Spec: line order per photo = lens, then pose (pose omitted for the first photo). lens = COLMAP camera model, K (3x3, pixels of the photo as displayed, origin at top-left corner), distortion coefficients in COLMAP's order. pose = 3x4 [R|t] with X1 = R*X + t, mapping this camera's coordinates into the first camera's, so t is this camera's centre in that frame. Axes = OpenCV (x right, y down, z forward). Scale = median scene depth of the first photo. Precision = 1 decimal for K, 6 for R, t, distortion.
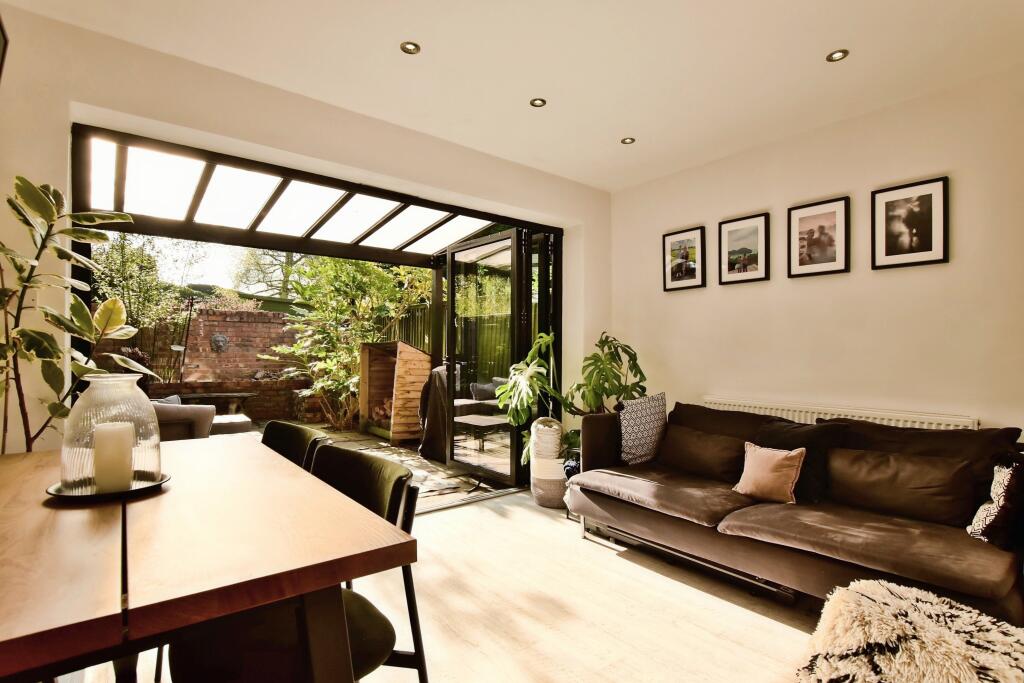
lens RADIAL K [[504.3, 0, 511.6], [0, 504.3, 364.4], [0, 0, 1]] dist [-0.022857, 0.002362]
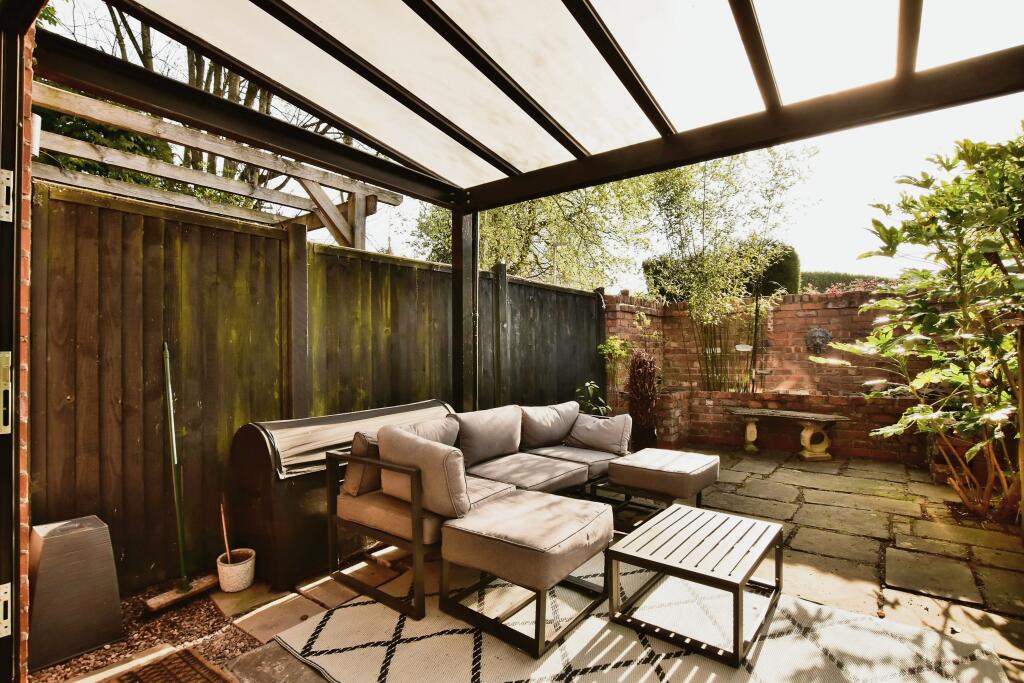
lens RADIAL K [[504.3, 0, 511.4], [0, 504.3, 348.3], [0, 0, 1]] dist [-0.022857, 0.002362]
pose [[0.267557, -0.018404, -0.963366, -0.019725], [-0.015365, 0.999609, -0.023364, -0.010672], [0.963420, 0.021053, 0.267170, 0.551458]]
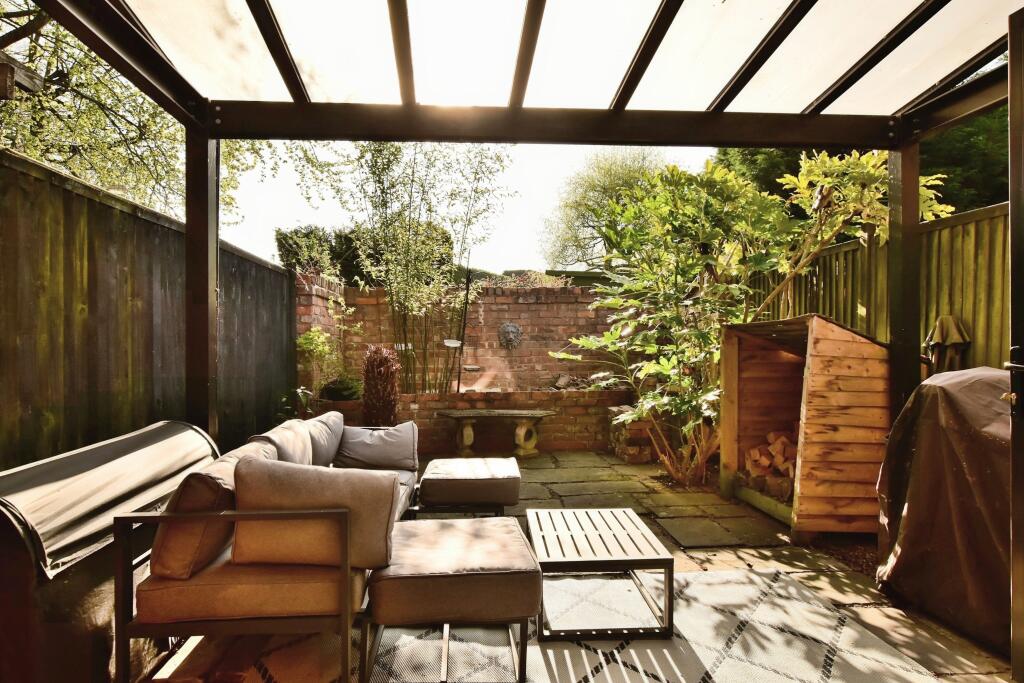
lens RADIAL K [[646.5, 0, 520.3], [0, 646.5, 348.9], [0, 0, 1]] dist [0.002560, -0.001596]
pose [[0.843934, -0.016470, -0.536195, -0.131358], [0.005012, 0.999727, -0.022821, -0.004887], [0.536424, 0.016572, 0.843786, 0.360256]]
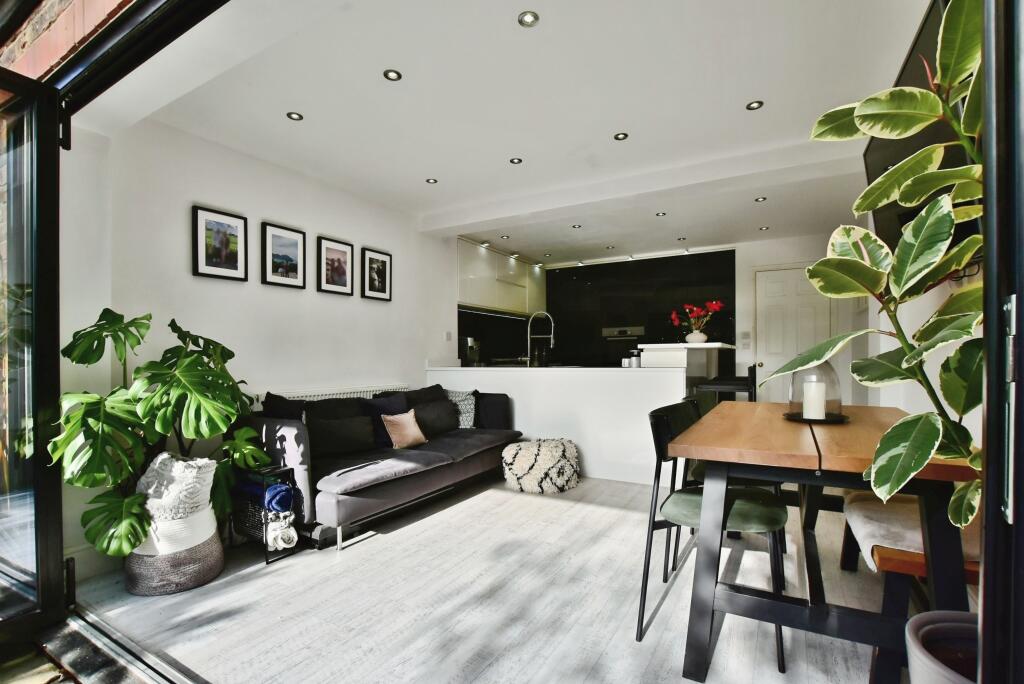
lens RADIAL K [[464.8, 0, 525.6], [0, 464.8, 363.3], [0, 0, 1]] dist [-0.024416, 0.001364]
pose [[-0.382538, -0.015130, 0.923816, -0.367232], [0.027405, 0.999240, 0.027714, -0.003828], [-0.923533, 0.035918, -0.381833, 0.486443]]
